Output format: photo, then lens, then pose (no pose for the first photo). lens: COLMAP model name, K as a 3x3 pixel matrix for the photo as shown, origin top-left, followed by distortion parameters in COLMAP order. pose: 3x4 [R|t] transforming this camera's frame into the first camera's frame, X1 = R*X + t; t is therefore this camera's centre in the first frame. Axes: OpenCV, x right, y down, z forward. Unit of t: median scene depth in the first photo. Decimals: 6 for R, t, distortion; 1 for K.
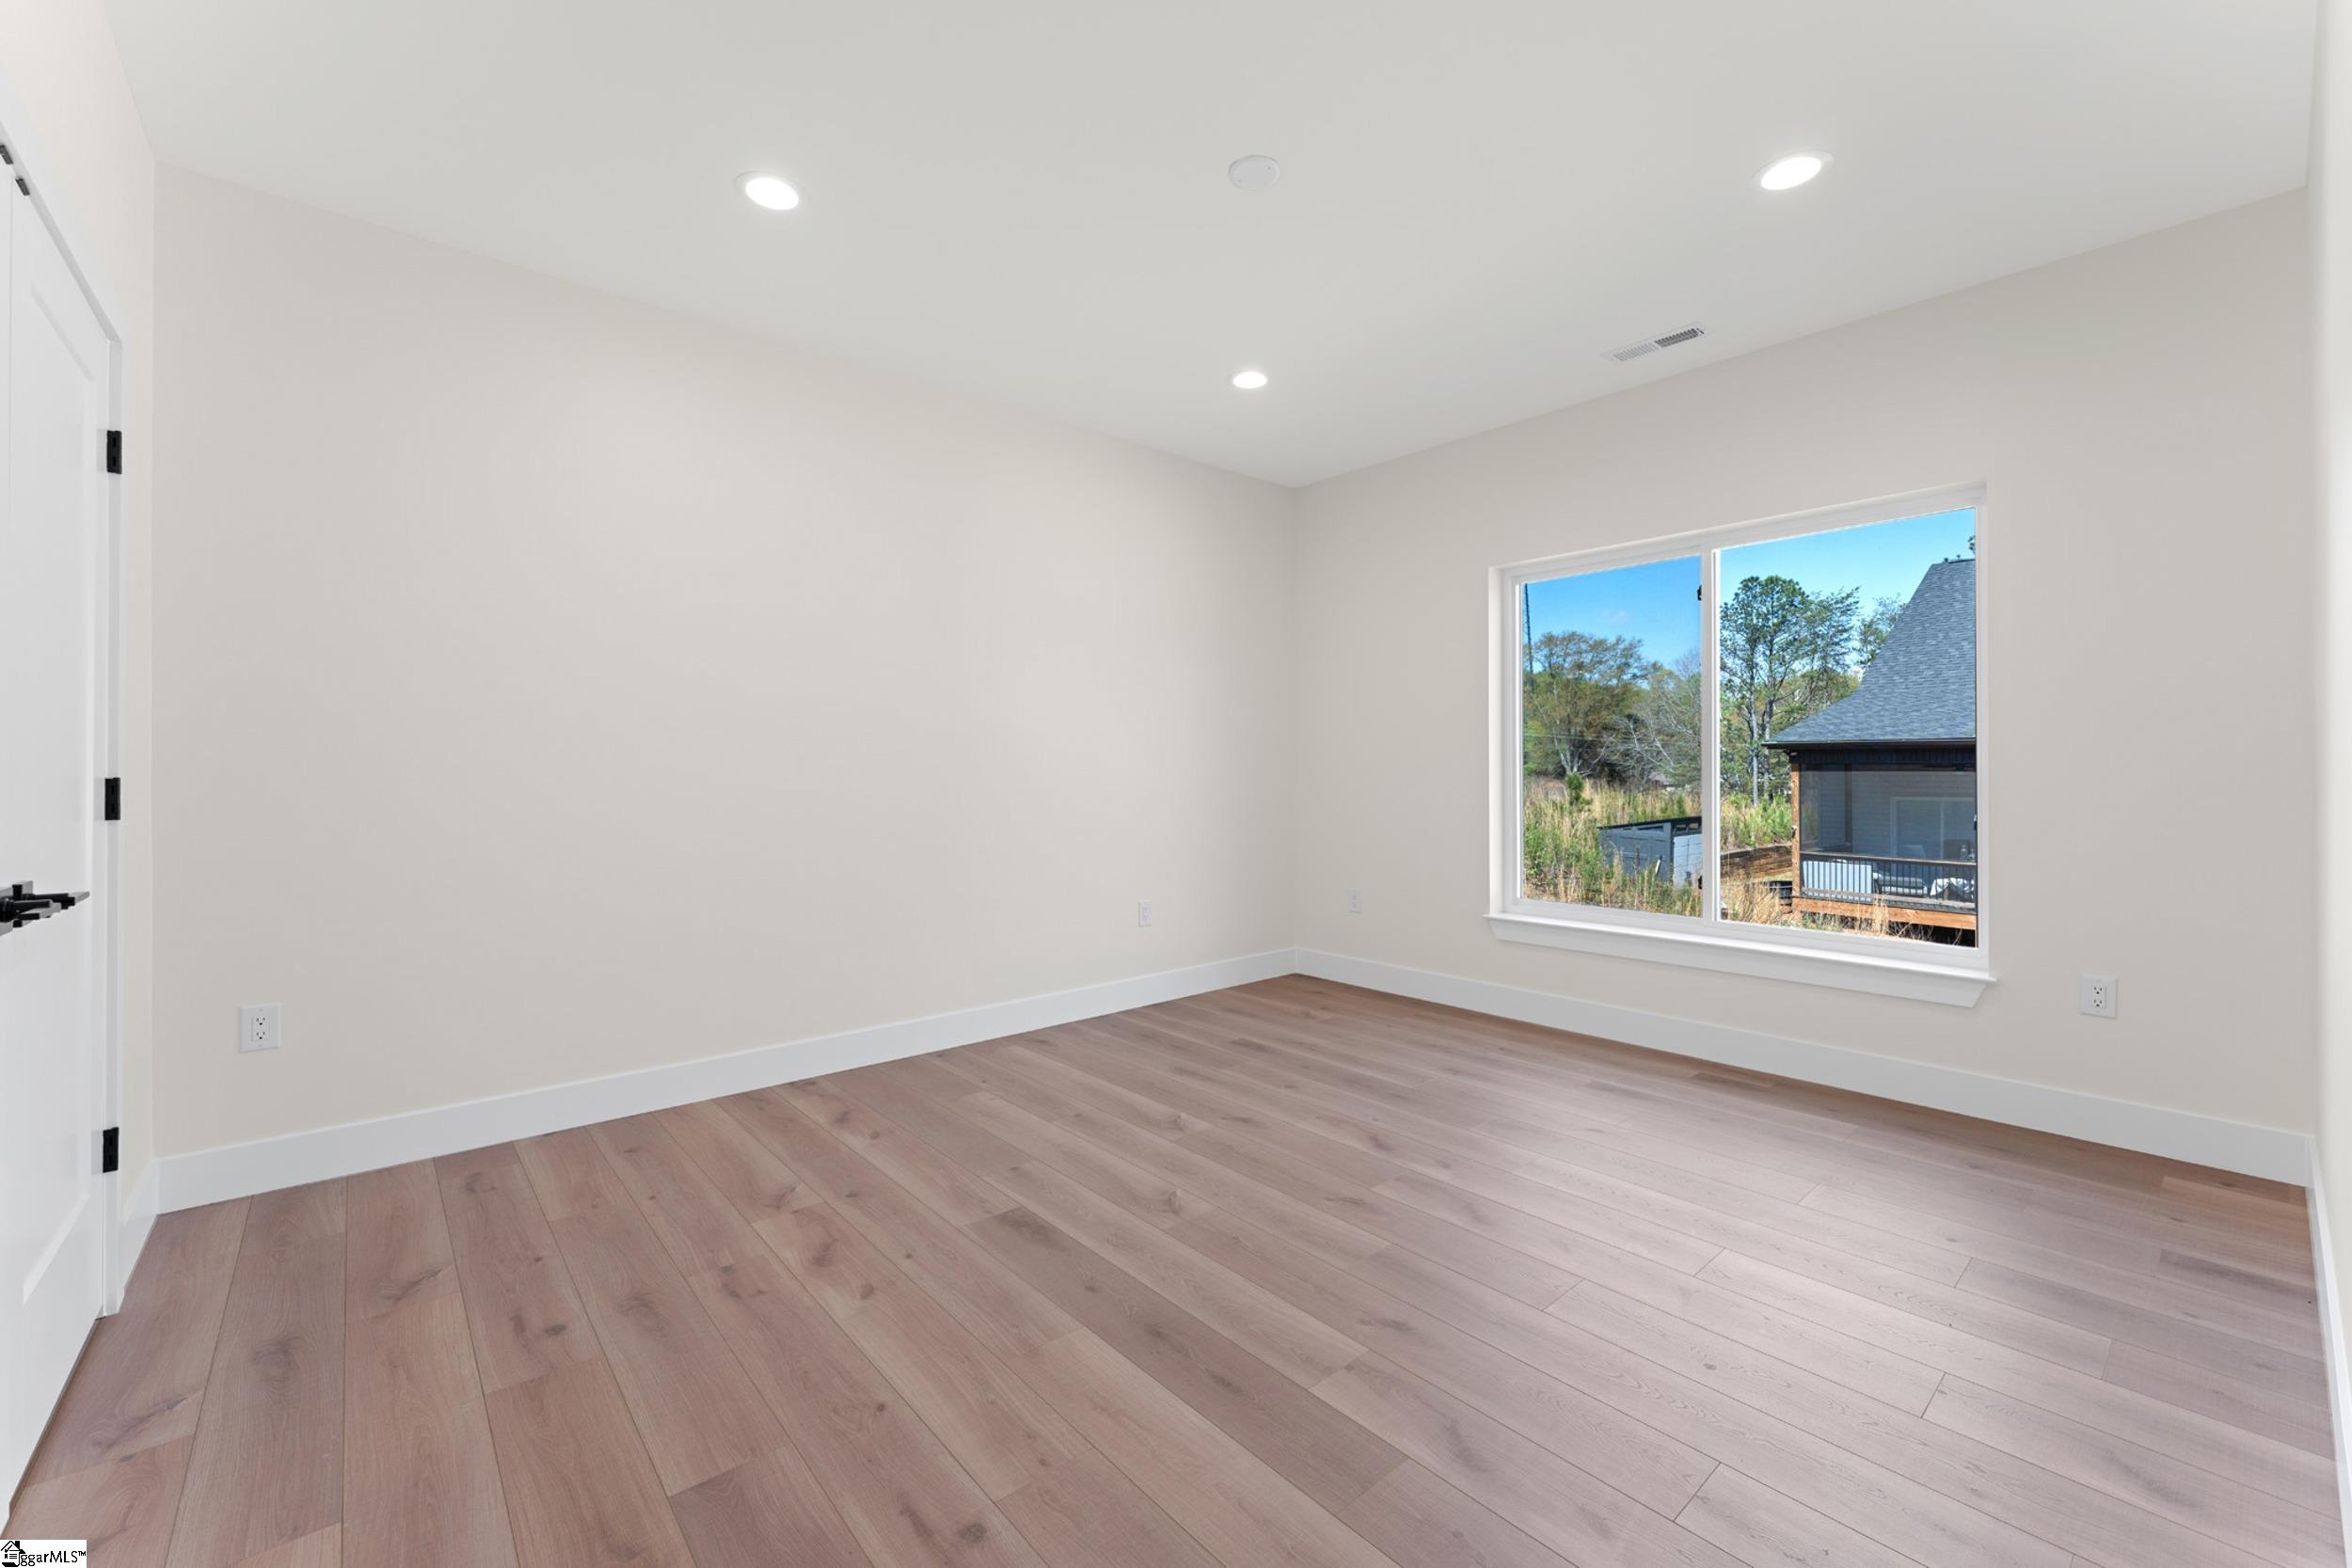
lens RADIAL K [[958.2, 0, 1175.5], [0, 958.2, 772.7], [0, 0, 1]] dist [0.006615, -0.000897]
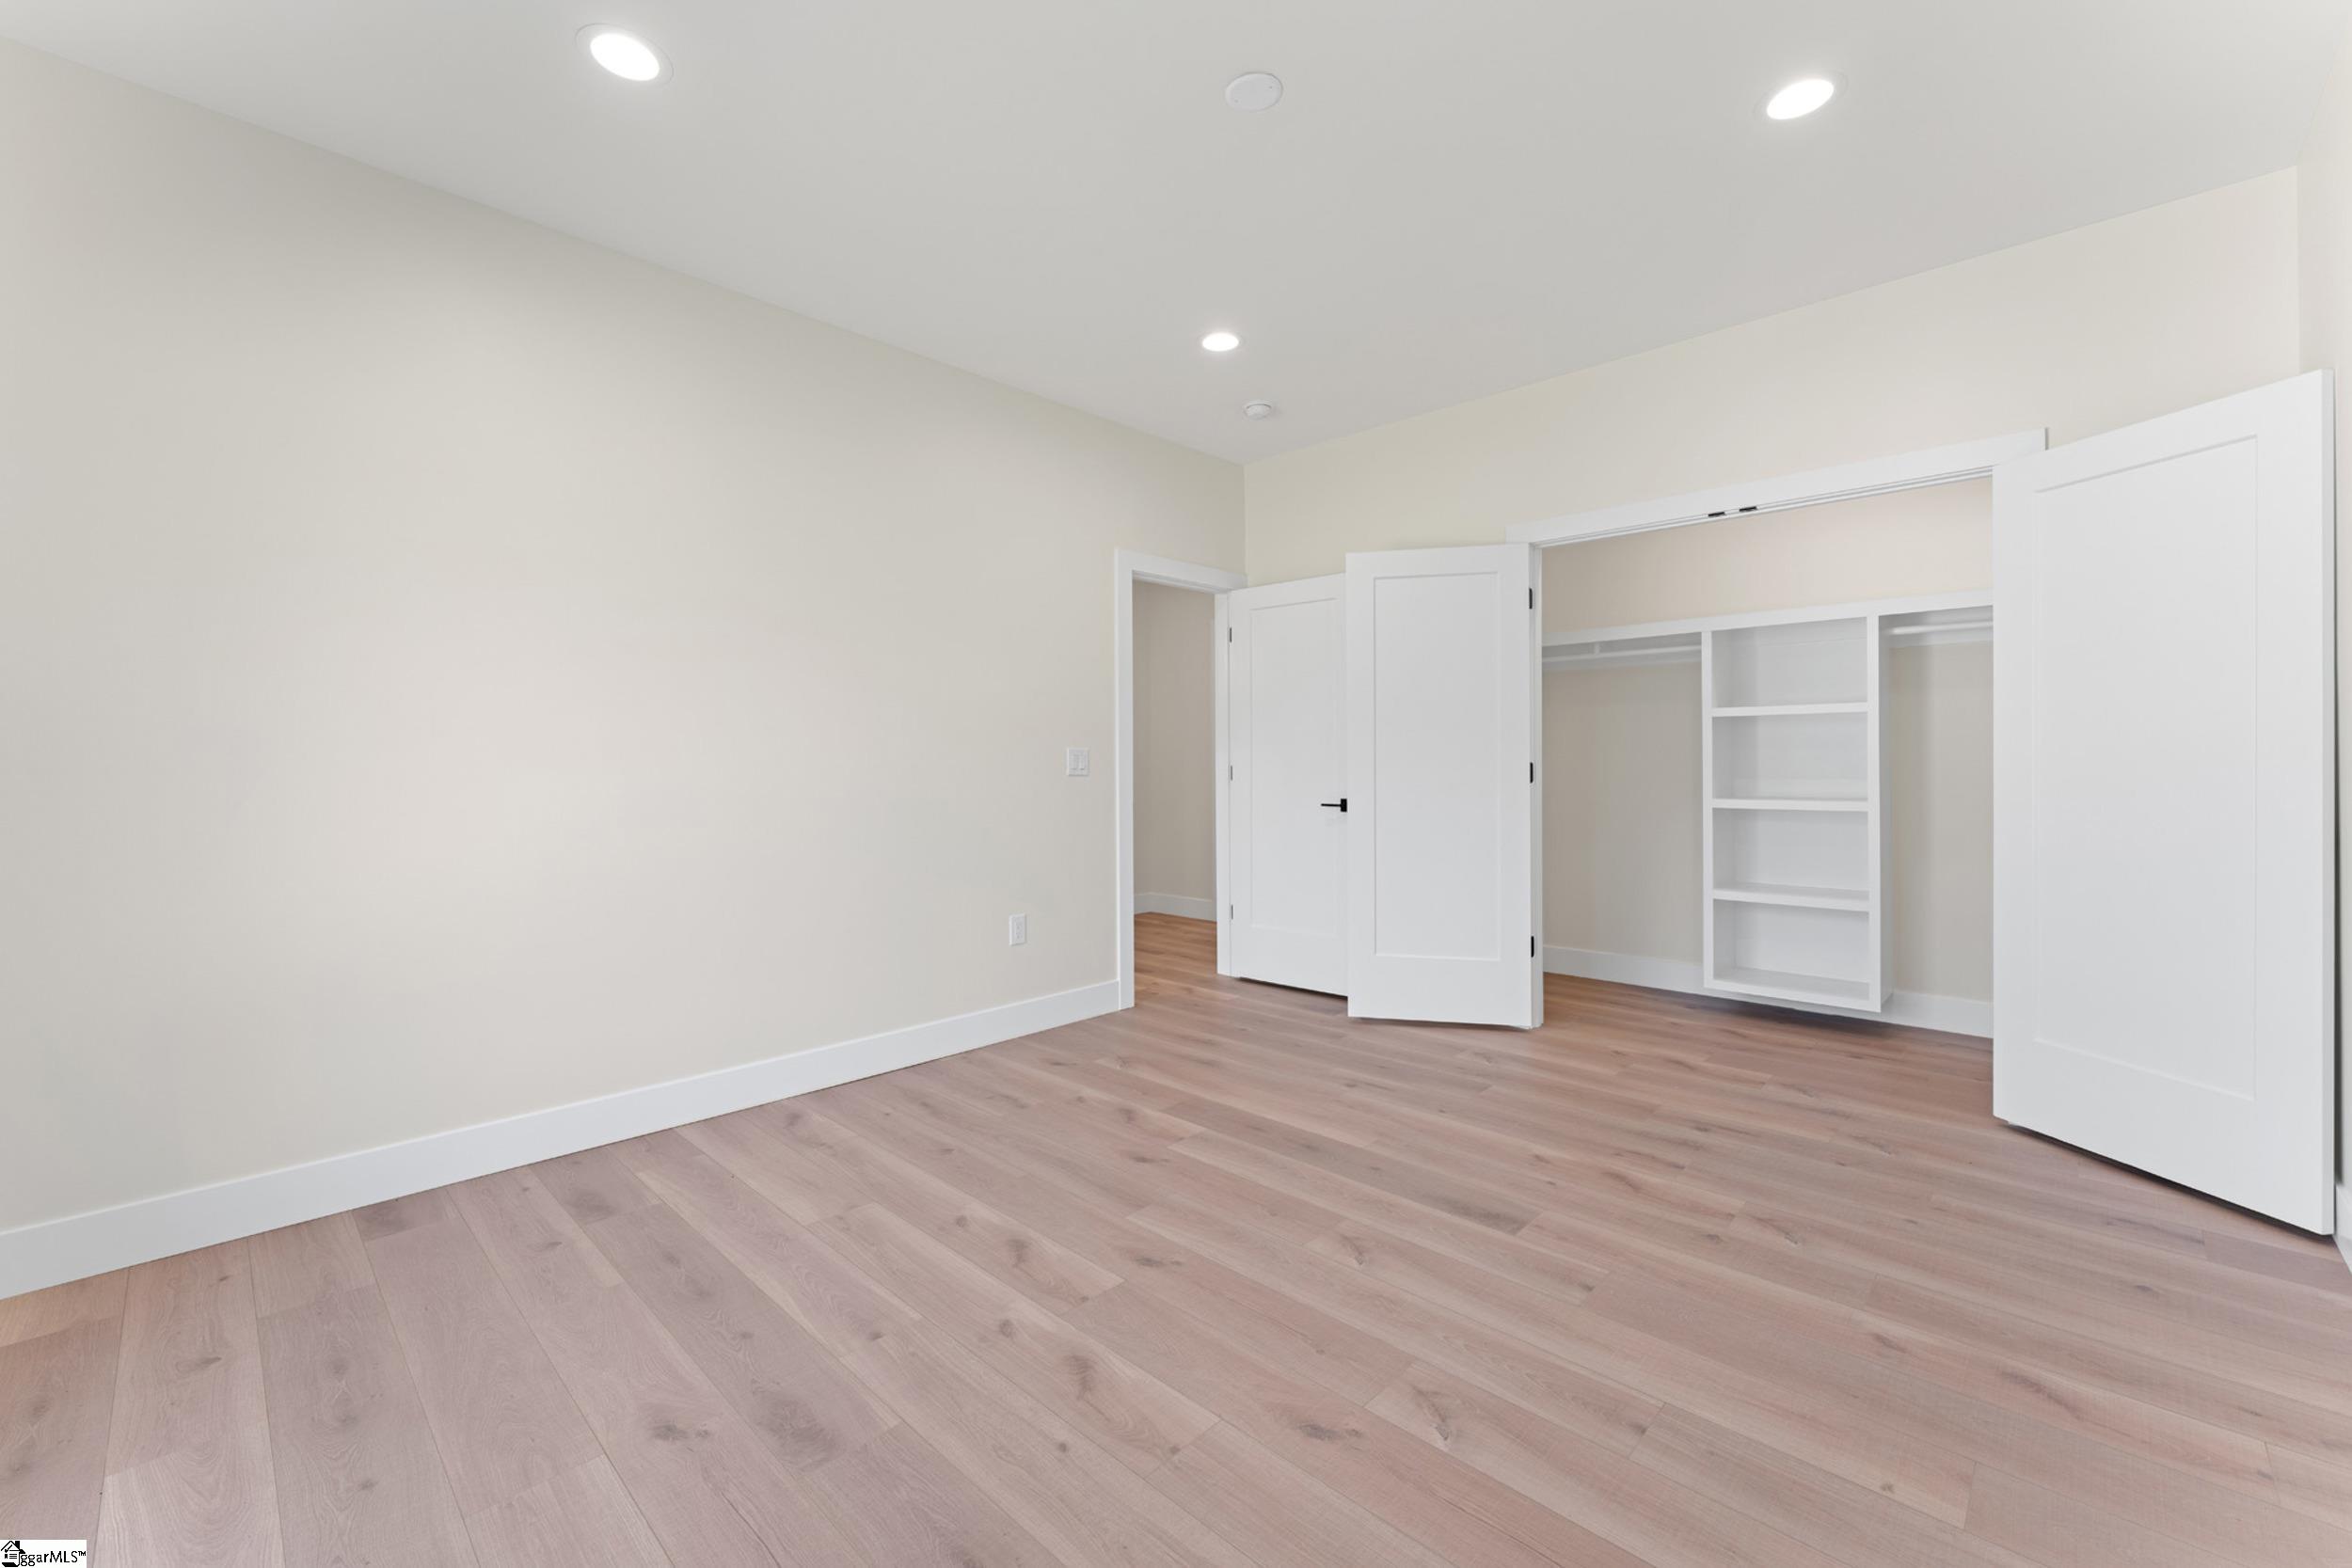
lens RADIAL K [[958.2, 0, 1176.9], [0, 958.2, 772.8], [0, 0, 1]] dist [0.006615, -0.000897]
pose [[-0.996097, 0.007340, -0.087960, 0.251454], [0.006240, 0.999899, 0.012781, -0.003188], [0.088045, 0.012182, -0.996042, 1.995779]]
